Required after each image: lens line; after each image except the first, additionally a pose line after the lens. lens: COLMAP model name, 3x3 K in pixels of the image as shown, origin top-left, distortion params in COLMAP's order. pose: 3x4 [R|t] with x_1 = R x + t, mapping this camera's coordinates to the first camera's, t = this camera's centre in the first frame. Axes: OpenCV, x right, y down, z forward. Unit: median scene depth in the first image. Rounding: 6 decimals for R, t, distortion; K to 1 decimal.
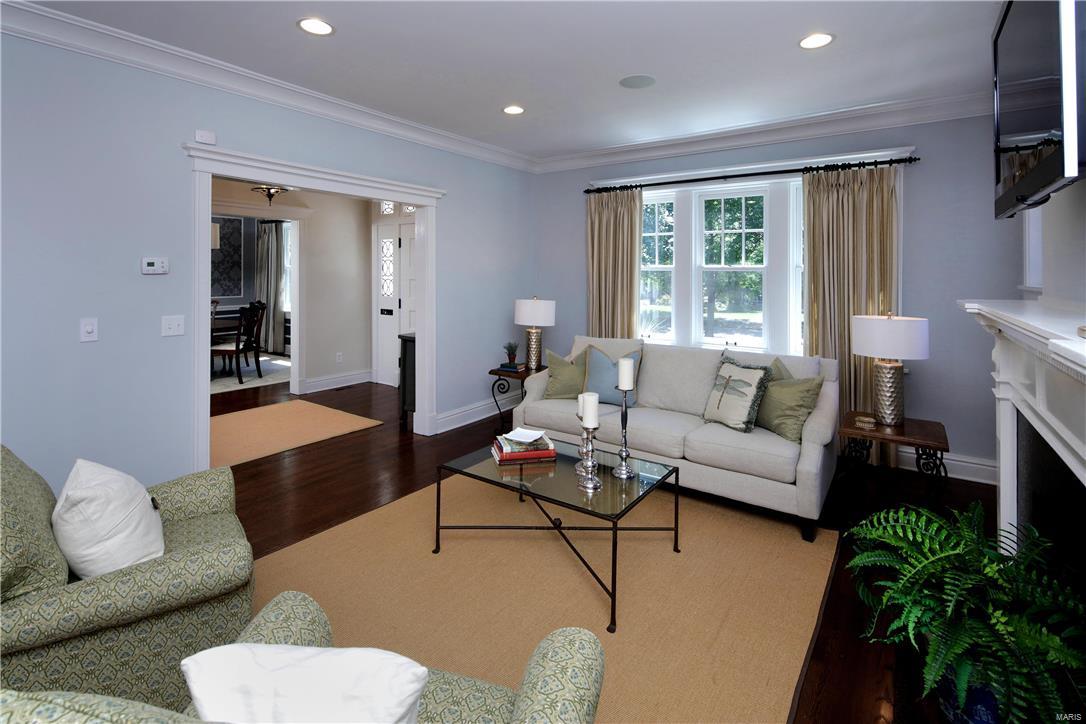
lens RADIAL K [[522.9, 0, 526.1], [0, 522.9, 270.7], [0, 0, 1]] dist [0.000545, -0.001753]
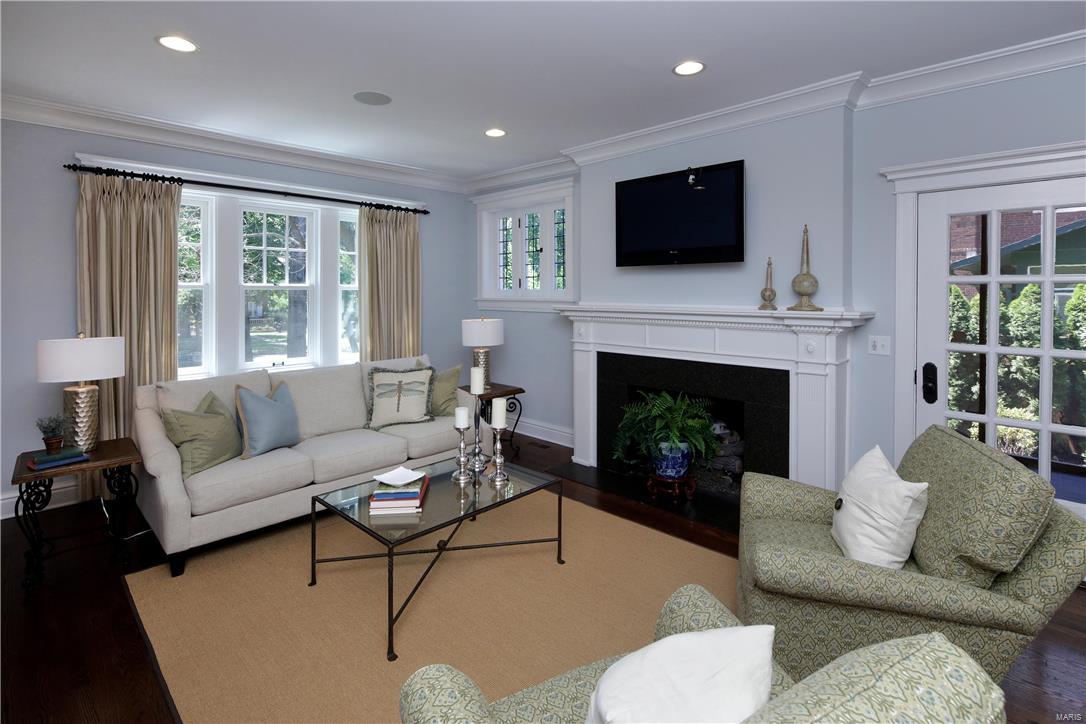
lens RADIAL K [[522.9, 0, 538.8], [0, 522.9, 296.2], [0, 0, 1]] dist [0.000545, -0.001753]
pose [[0.142211, -0.016979, 0.989691, -0.512187], [-0.001141, 0.999849, 0.017317, -0.004805], [-0.989836, -0.003592, 0.142170, 0.387740]]
